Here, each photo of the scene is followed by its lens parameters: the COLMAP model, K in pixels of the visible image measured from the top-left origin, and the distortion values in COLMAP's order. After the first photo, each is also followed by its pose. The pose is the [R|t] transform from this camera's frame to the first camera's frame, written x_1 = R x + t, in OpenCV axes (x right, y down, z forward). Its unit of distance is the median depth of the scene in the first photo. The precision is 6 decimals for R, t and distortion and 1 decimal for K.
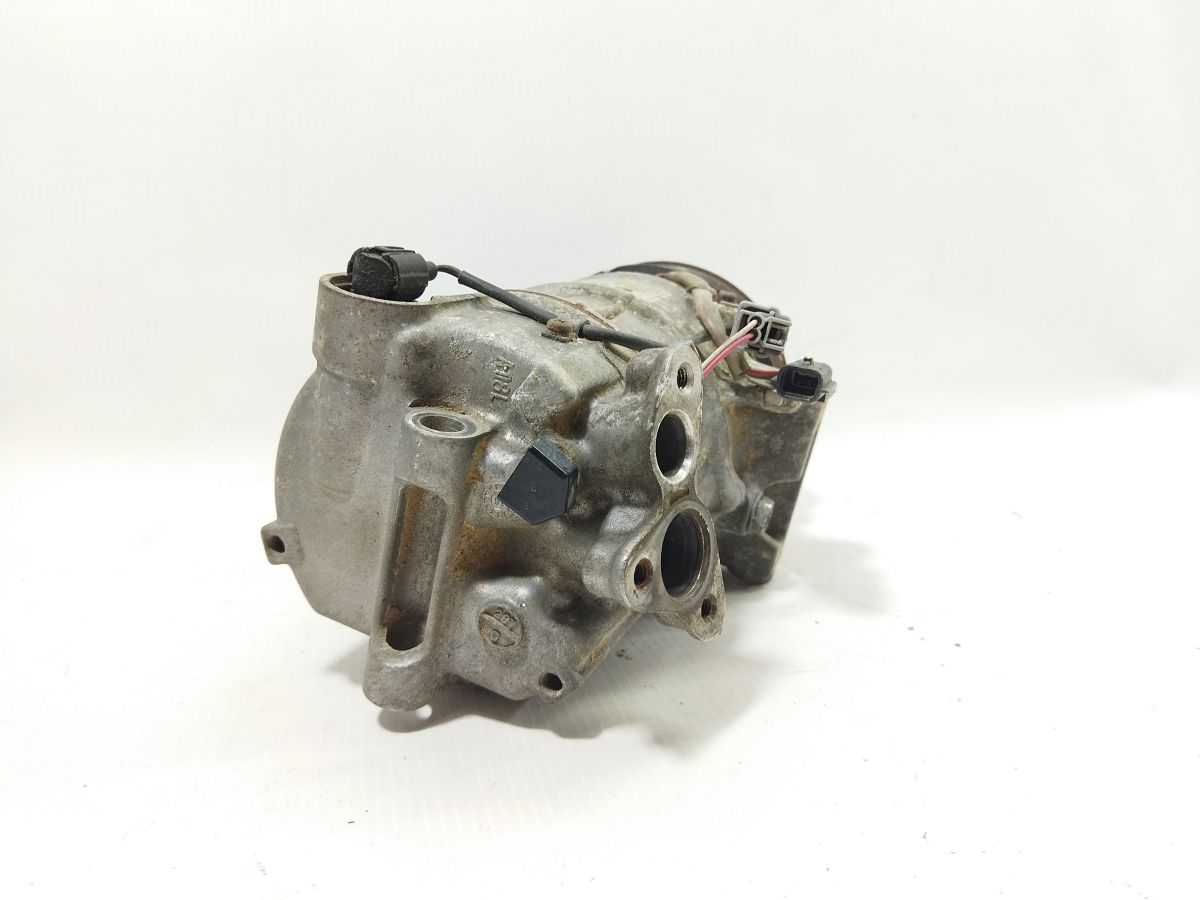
lens RADIAL K [[927.1, 0, 600.0], [0, 927.1, 450.0], [0, 0, 1]] dist [0.066538, -0.222161]
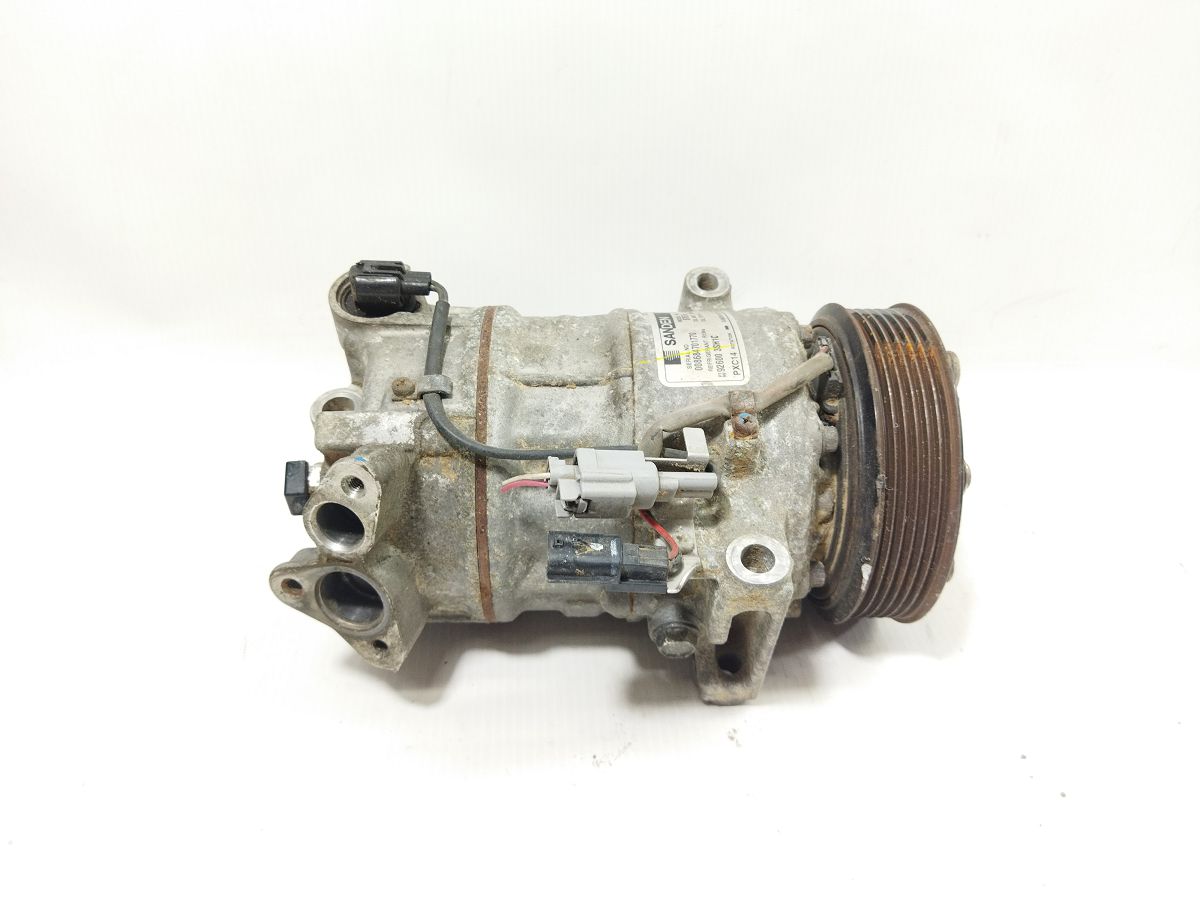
lens RADIAL K [[927.1, 0, 600.0], [0, 927.1, 450.0], [0, 0, 1]] dist [0.066538, -0.222161]
pose [[0.379080, 0.557511, -0.738566, 0.989772], [-0.243857, 0.830109, 0.501450, -0.734837], [0.892654, -0.009985, 0.450631, 0.706295]]
